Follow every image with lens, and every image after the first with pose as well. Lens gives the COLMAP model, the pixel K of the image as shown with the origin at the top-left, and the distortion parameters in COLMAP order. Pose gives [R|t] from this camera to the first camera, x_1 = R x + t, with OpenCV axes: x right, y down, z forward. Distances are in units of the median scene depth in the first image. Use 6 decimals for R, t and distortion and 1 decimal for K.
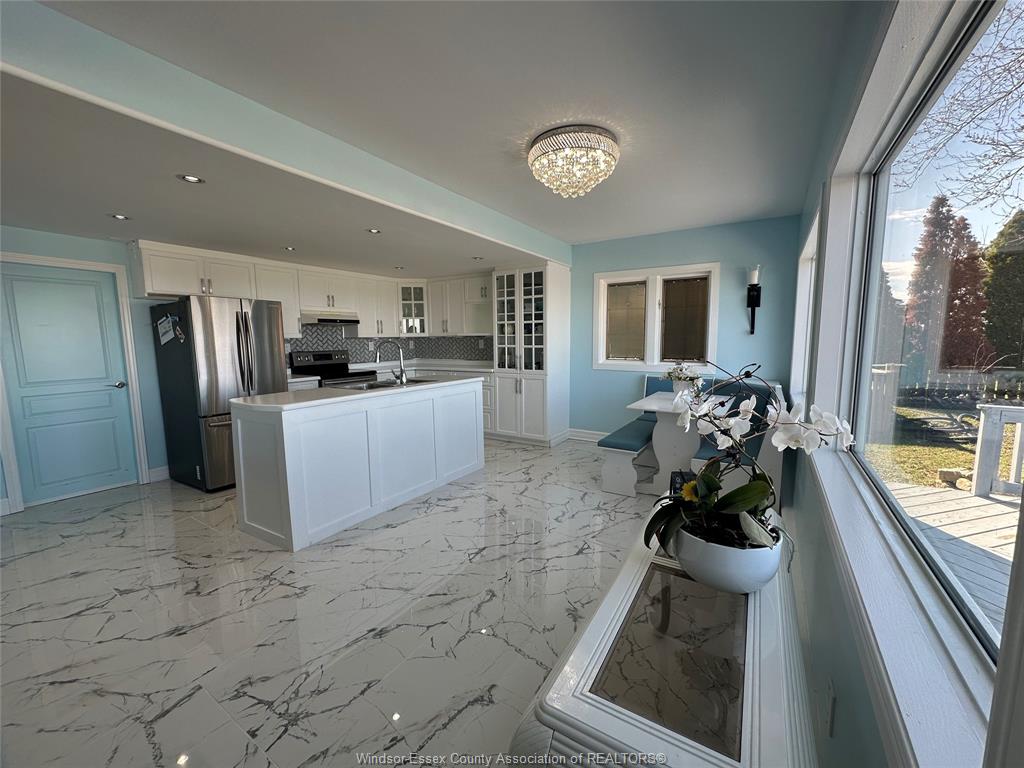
lens RADIAL K [[410.6, 0, 511.4], [0, 410.6, 383.0], [0, 0, 1]] dist [0.001159, -0.000305]
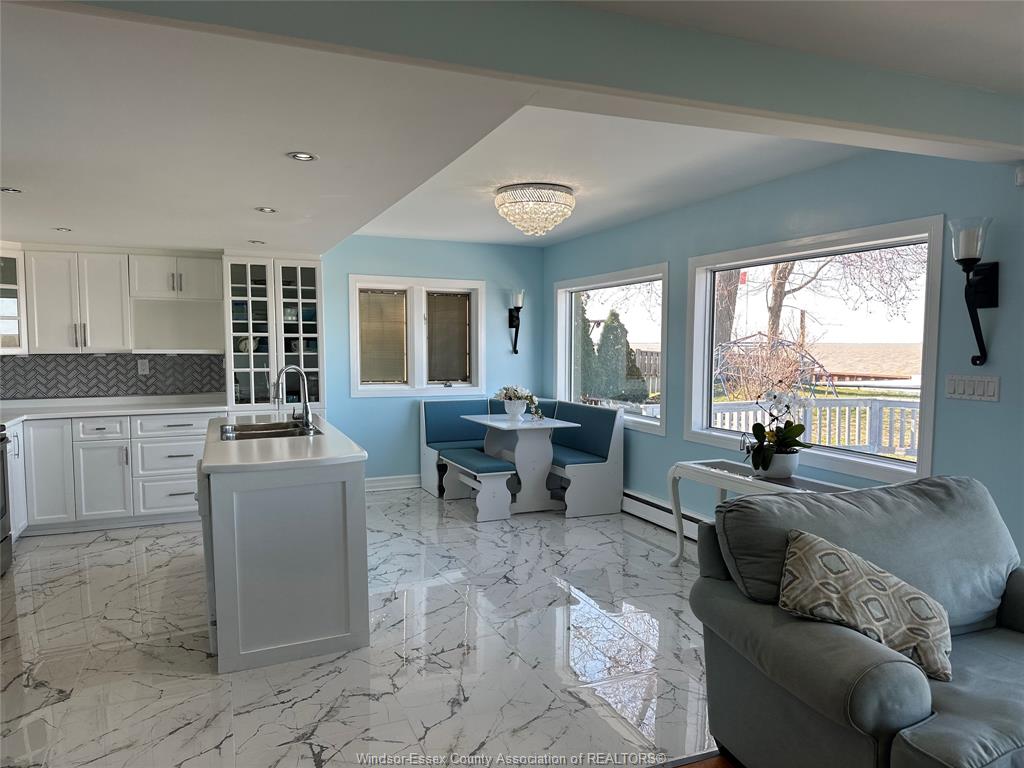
lens RADIAL K [[711.1, 0, 519.6], [0, 711.1, 388.2], [0, 0, 1]] dist [0.039939, -0.065977]
pose [[0.555764, -0.041379, 0.830310, -0.745438], [0.086768, 0.996193, -0.008431, -0.013005], [-0.826800, 0.076730, 0.557239, -0.001487]]
